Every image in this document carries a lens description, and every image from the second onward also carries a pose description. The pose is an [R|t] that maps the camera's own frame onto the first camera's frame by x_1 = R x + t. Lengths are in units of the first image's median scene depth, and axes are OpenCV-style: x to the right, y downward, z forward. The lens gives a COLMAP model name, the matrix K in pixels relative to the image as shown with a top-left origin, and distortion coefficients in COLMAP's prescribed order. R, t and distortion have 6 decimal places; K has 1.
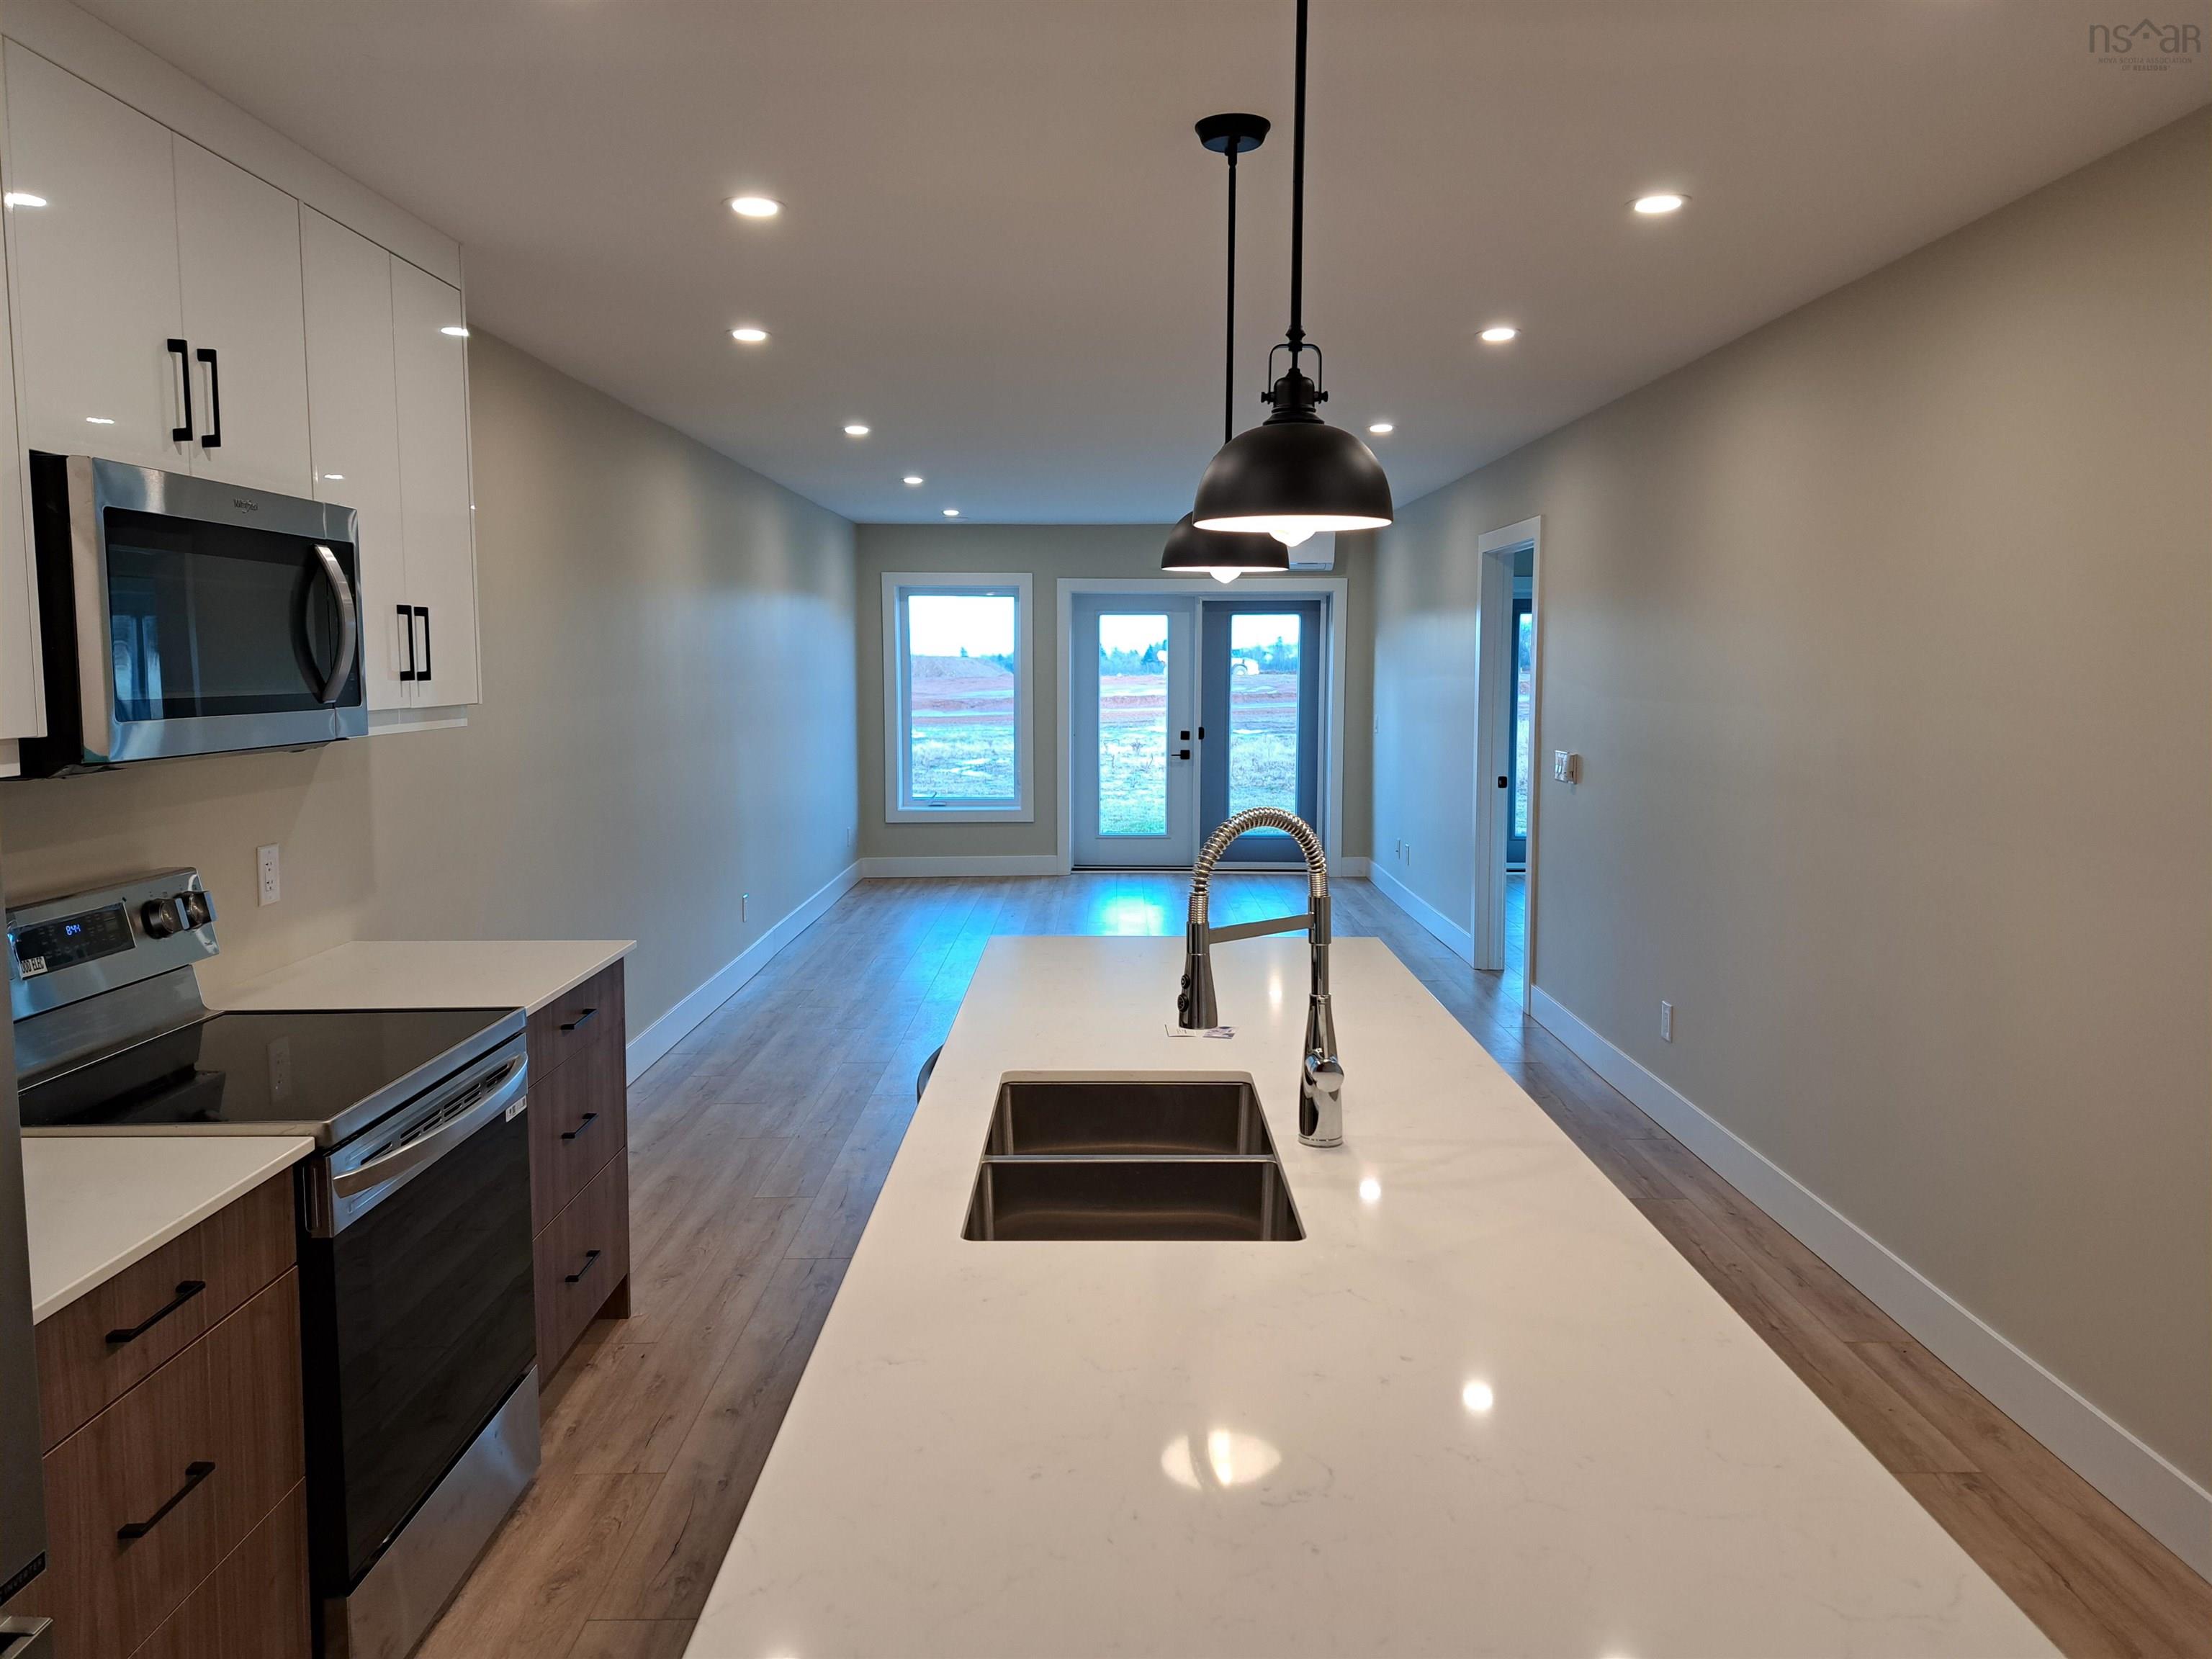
lens RADIAL K [[1602.1, 0, 1115.4], [0, 1602.1, 797.2], [0, 0, 1]] dist [0.070164, -0.041956]
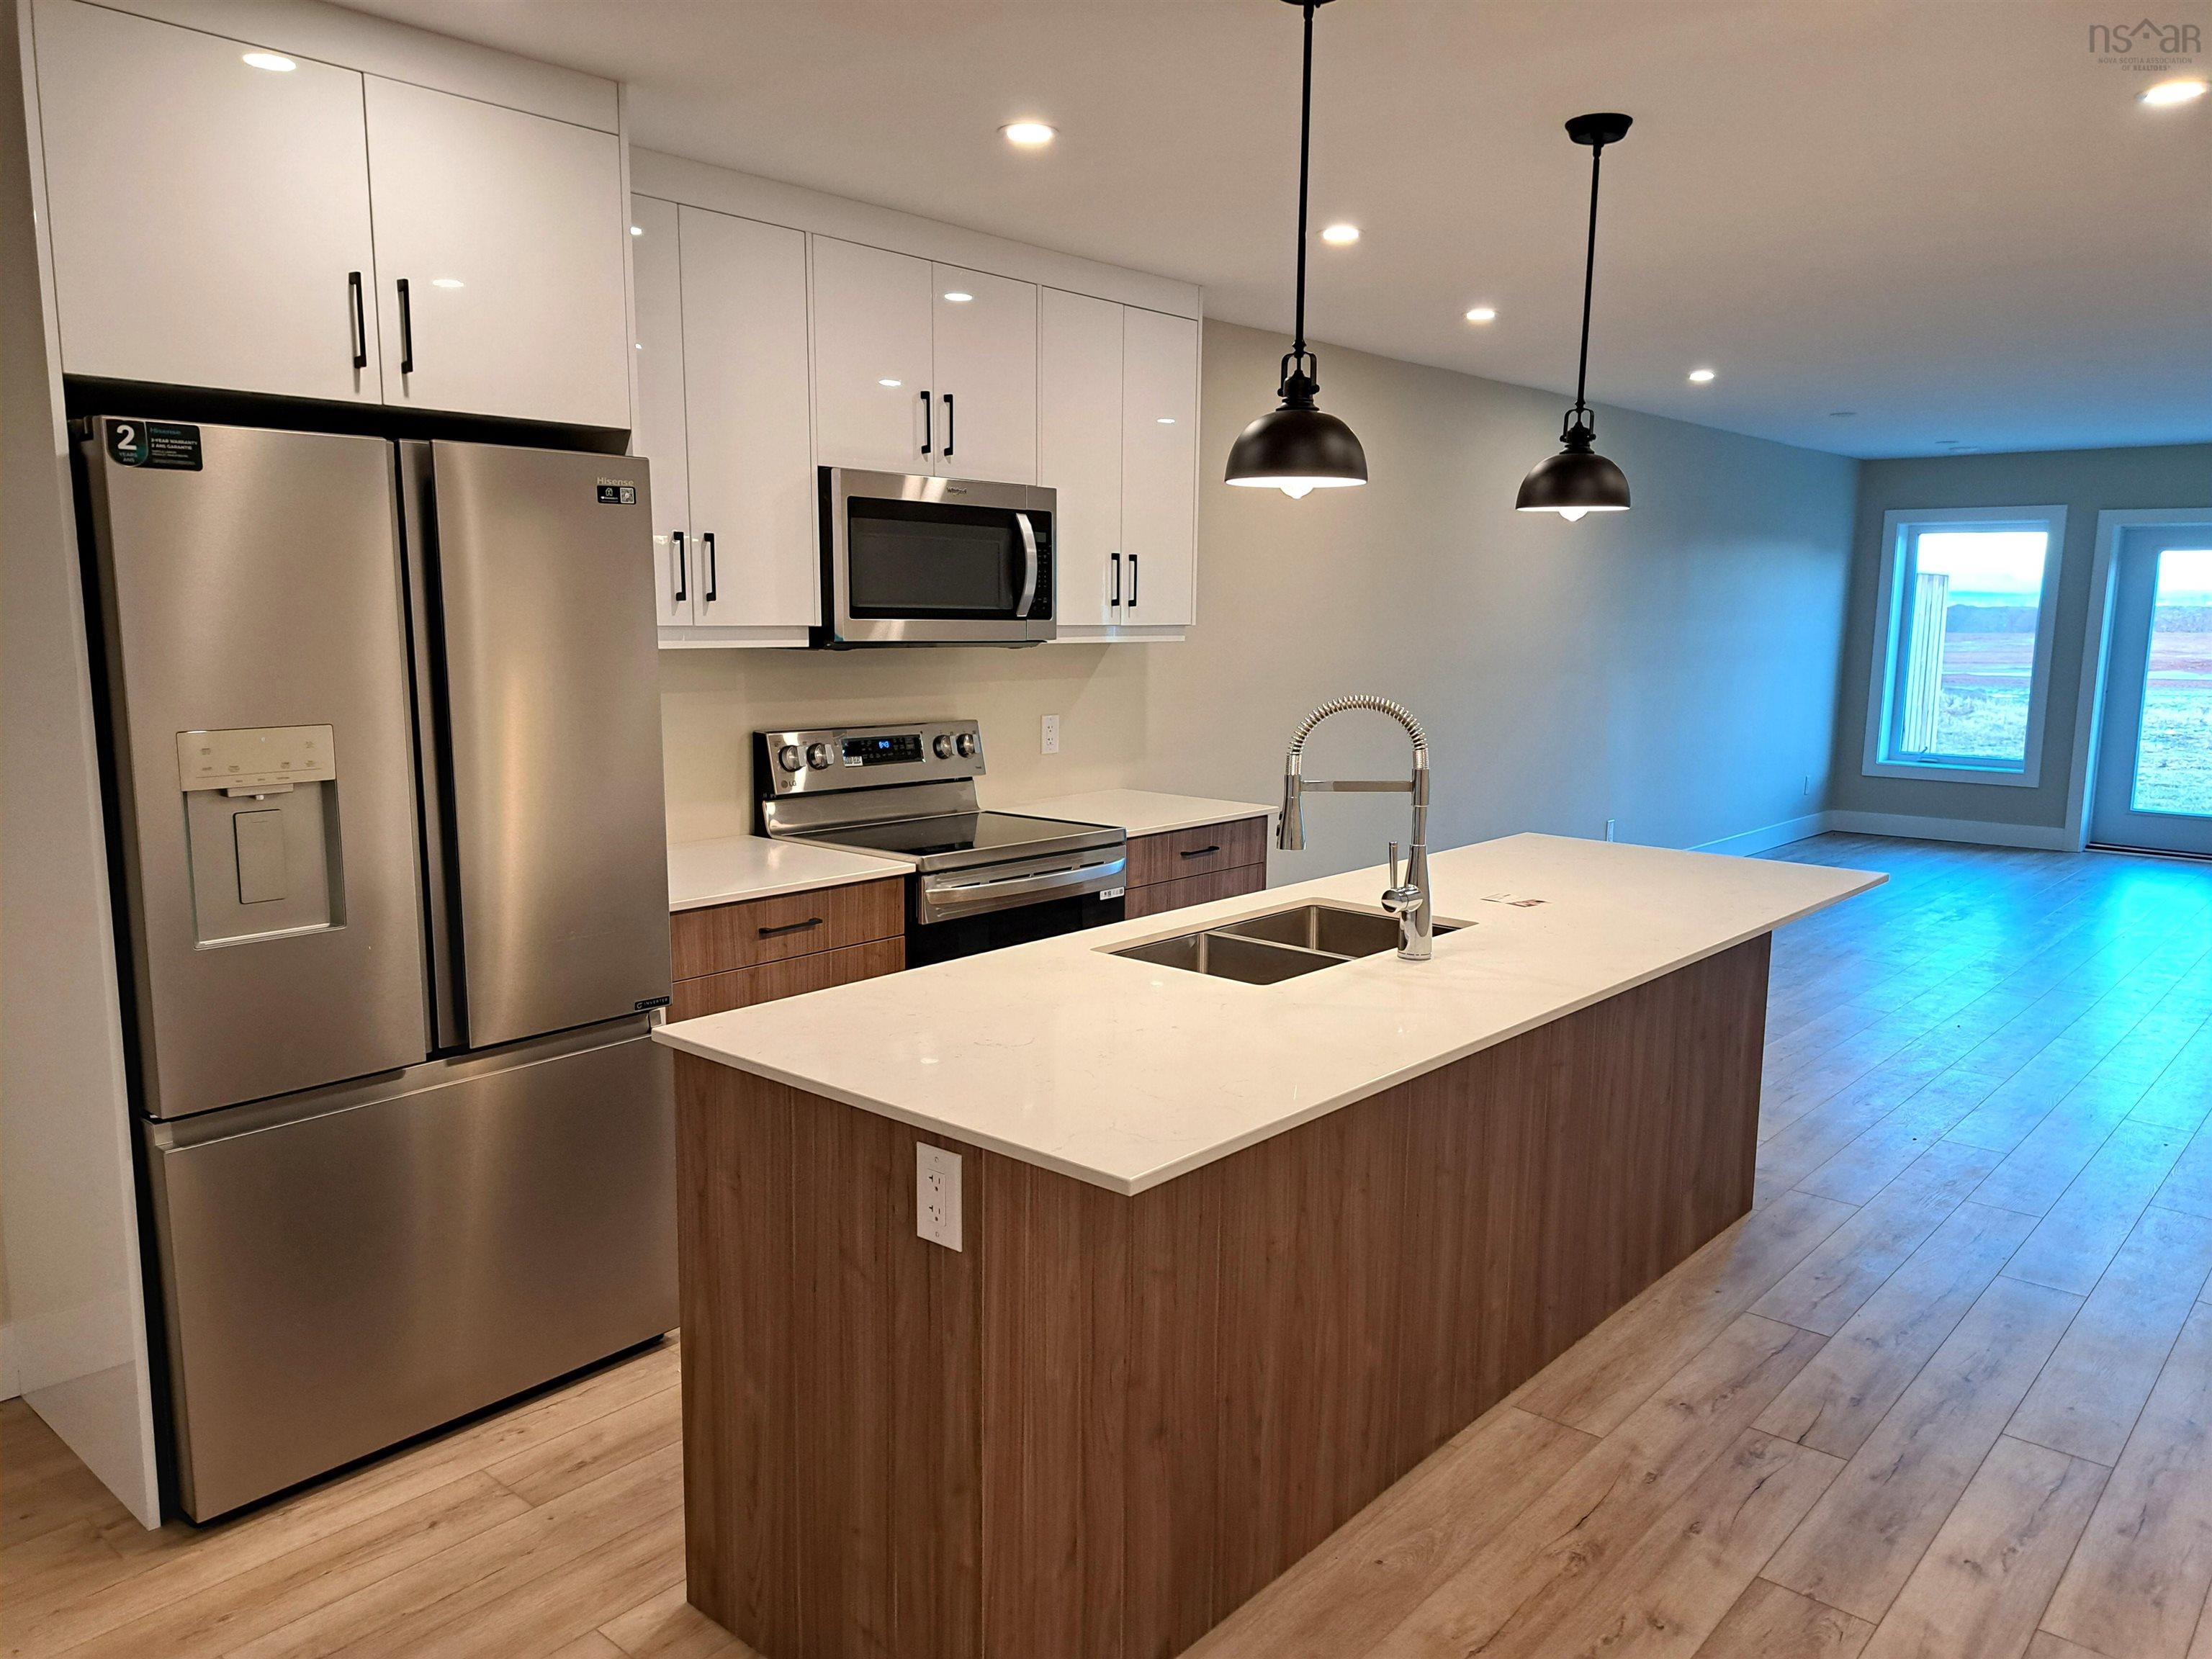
lens RADIAL K [[1602.1, 0, 1102.7], [0, 1602.1, 836.6], [0, 0, 1]] dist [0.070164, -0.041956]
pose [[0.750134, 0.106404, -0.652670, 0.616421], [-0.070673, 0.994217, 0.080859, 0.023339], [0.657499, -0.014529, 0.753315, -0.113158]]
